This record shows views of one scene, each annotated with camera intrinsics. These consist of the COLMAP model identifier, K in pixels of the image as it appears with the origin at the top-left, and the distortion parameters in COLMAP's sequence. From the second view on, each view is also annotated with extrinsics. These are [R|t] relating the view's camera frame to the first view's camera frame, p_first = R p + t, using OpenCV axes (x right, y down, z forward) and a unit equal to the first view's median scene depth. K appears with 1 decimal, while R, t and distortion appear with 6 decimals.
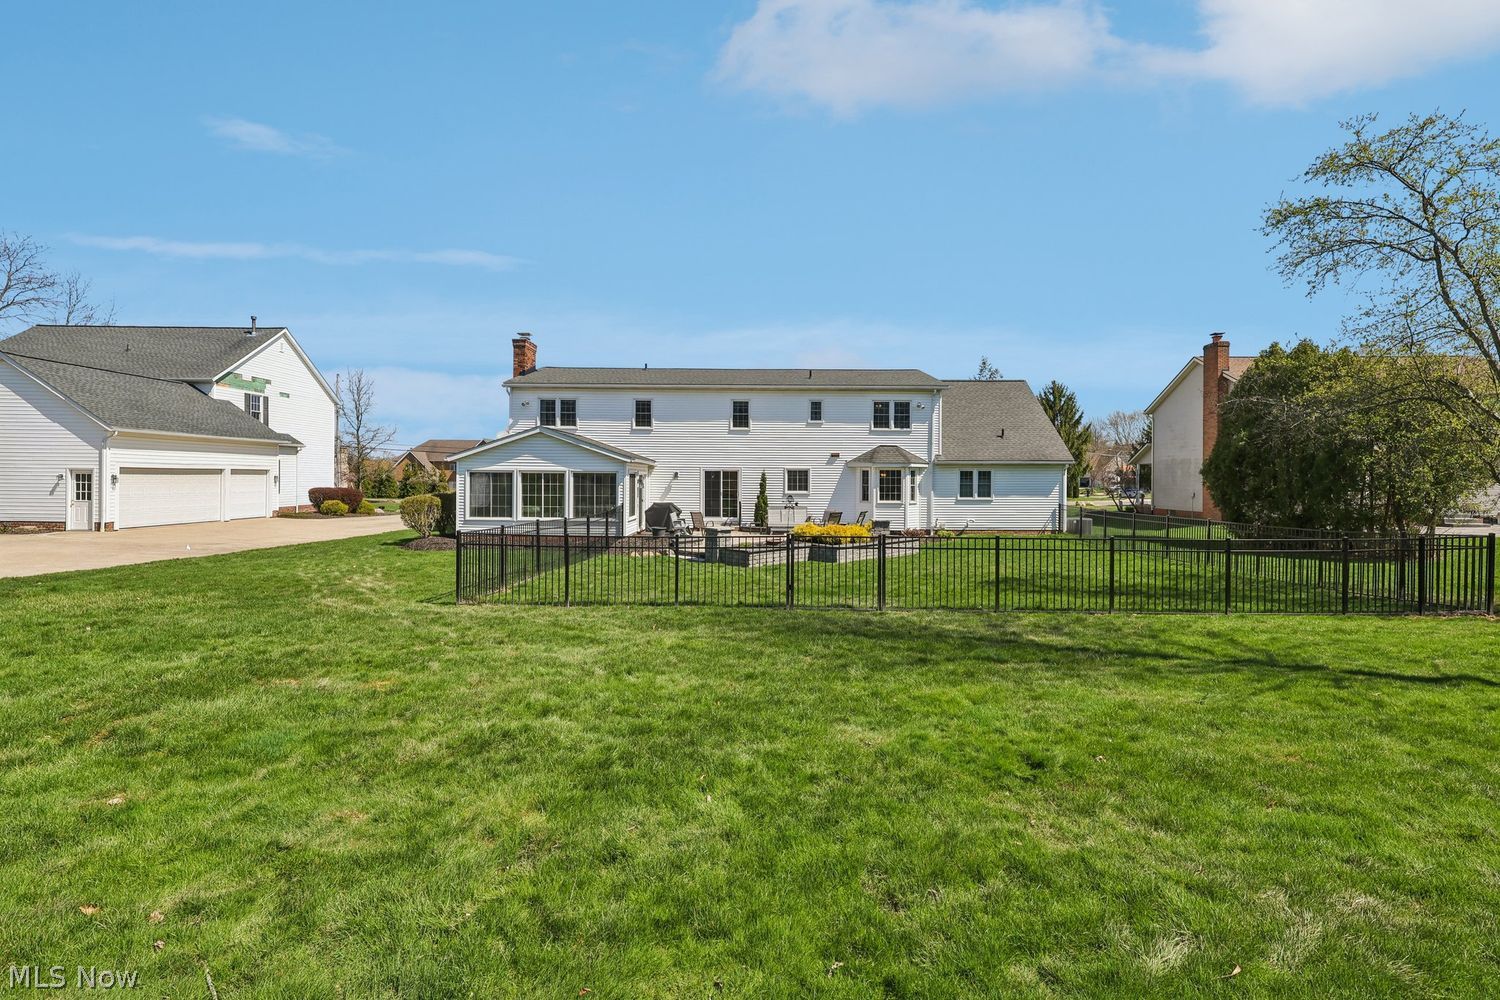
lens RADIAL K [[726.6, 0, 745.2], [0, 726.6, 496.4], [0, 0, 1]] dist [0.007024, 0.000215]
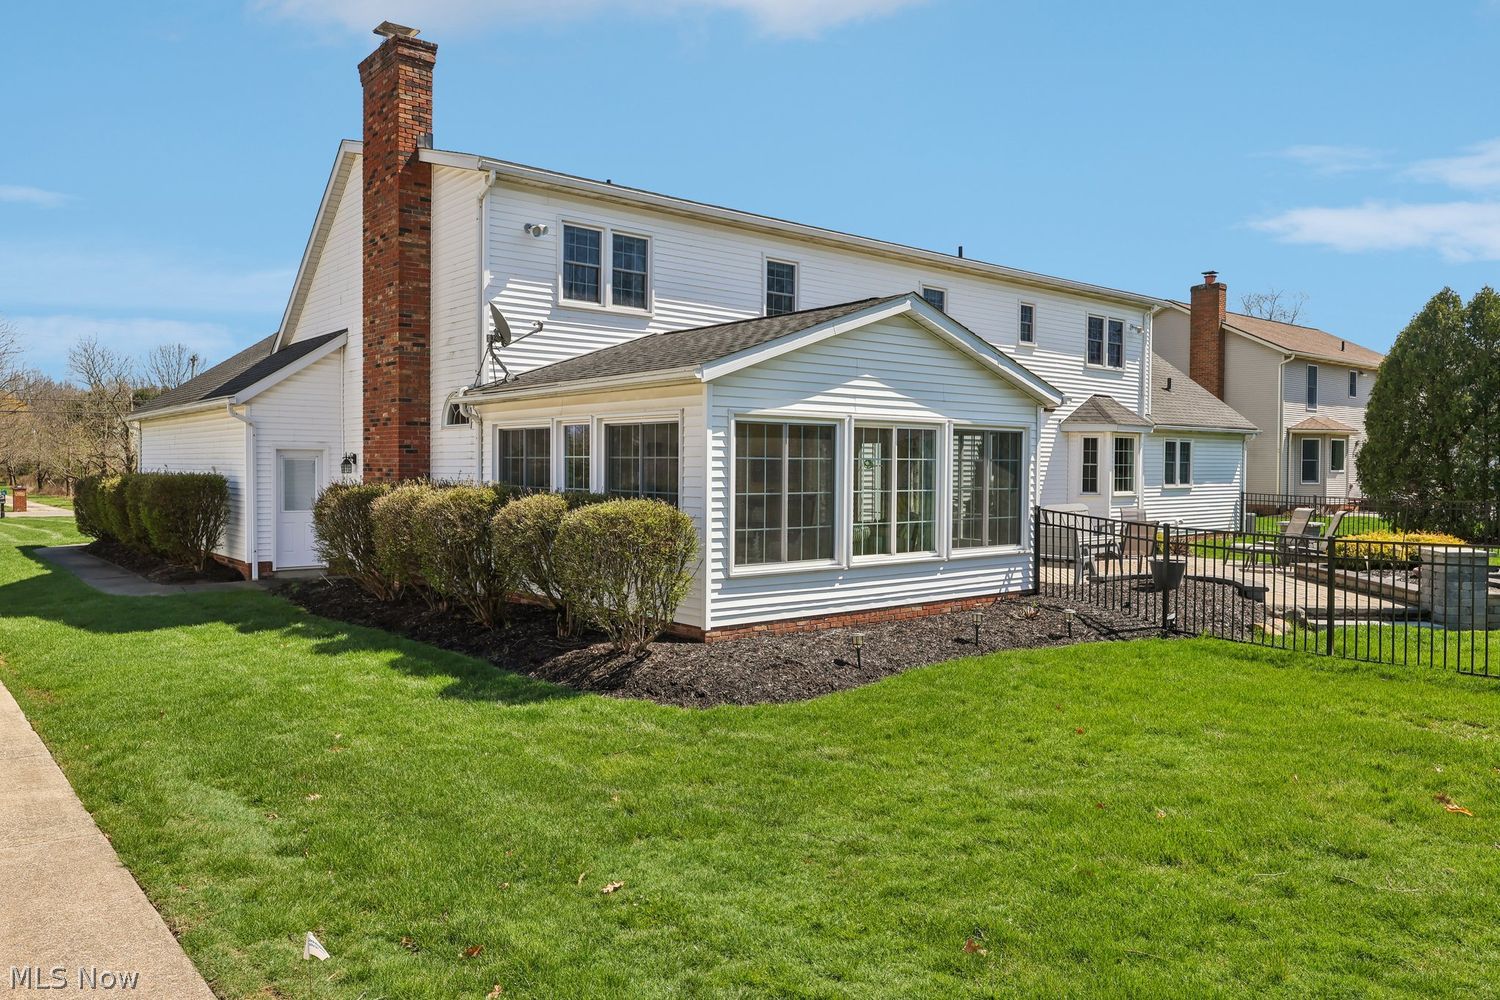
lens RADIAL K [[1028.1, 0, 746.1], [0, 1028.1, 496.6], [0, 0, 1]] dist [-0.010086, -0.002123]
pose [[0.777636, -0.018258, 0.628449, -0.533452], [0.008518, 0.999792, 0.018506, -0.007439], [-0.628656, -0.009037, 0.777631, 0.546656]]
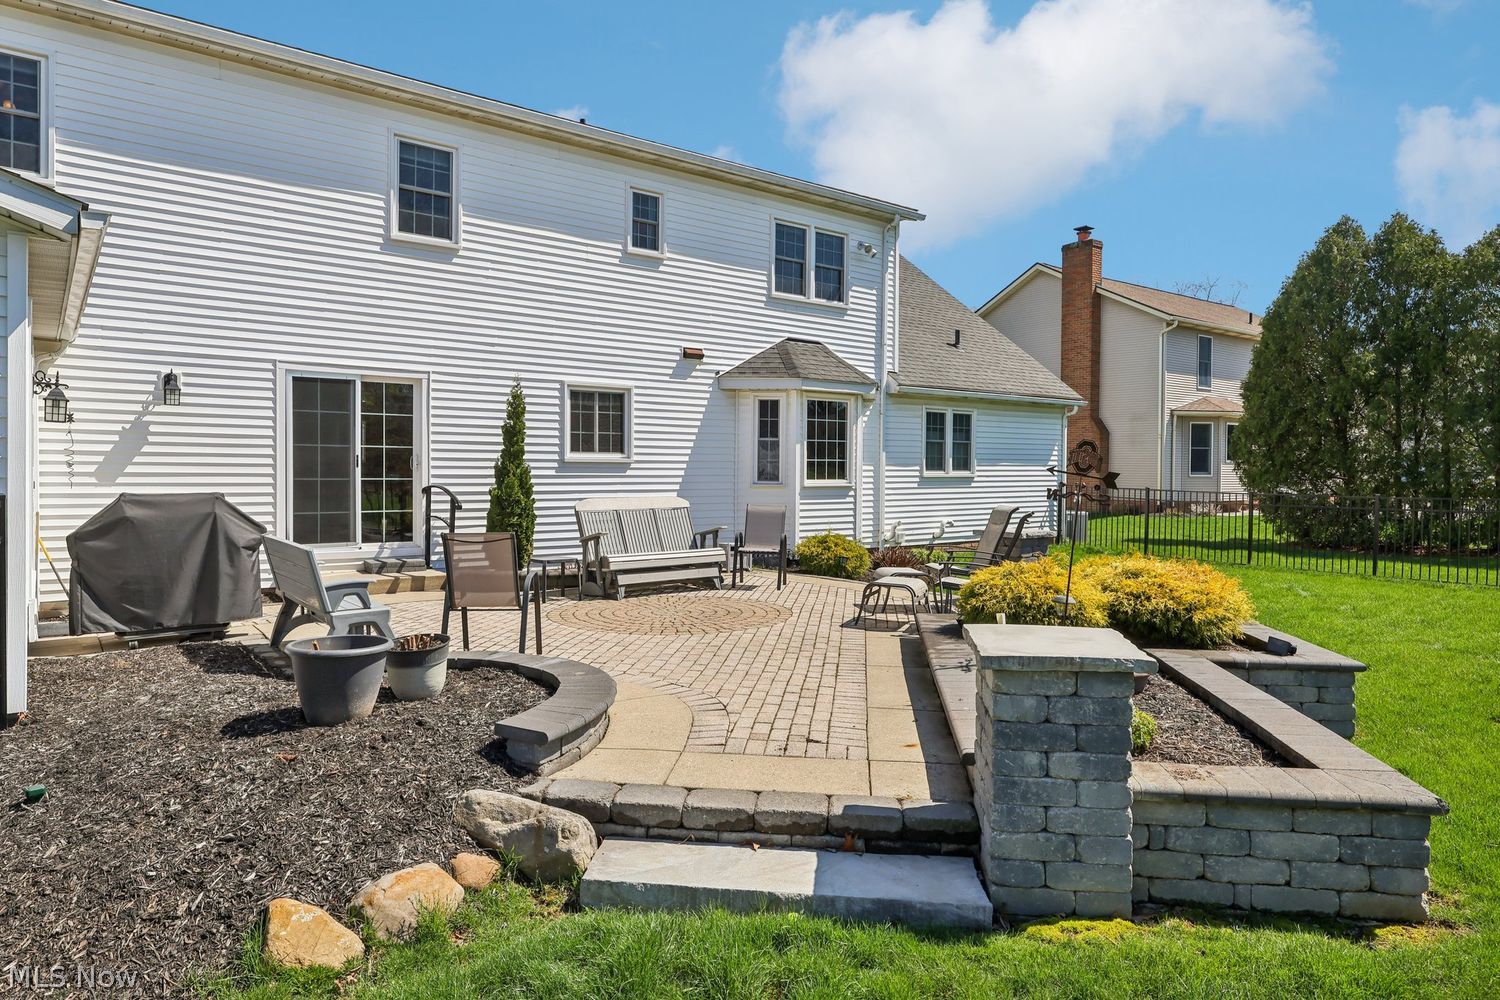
lens RADIAL K [[912.9, 0, 758.9], [0, 912.9, 490.3], [0, 0, 1]] dist [-0.001223, -0.001784]
pose [[0.792321, -0.014651, 0.609929, -0.125820], [0.007181, 0.999866, 0.014690, 0.004021], [-0.610062, -0.007259, 0.792320, 0.623209]]
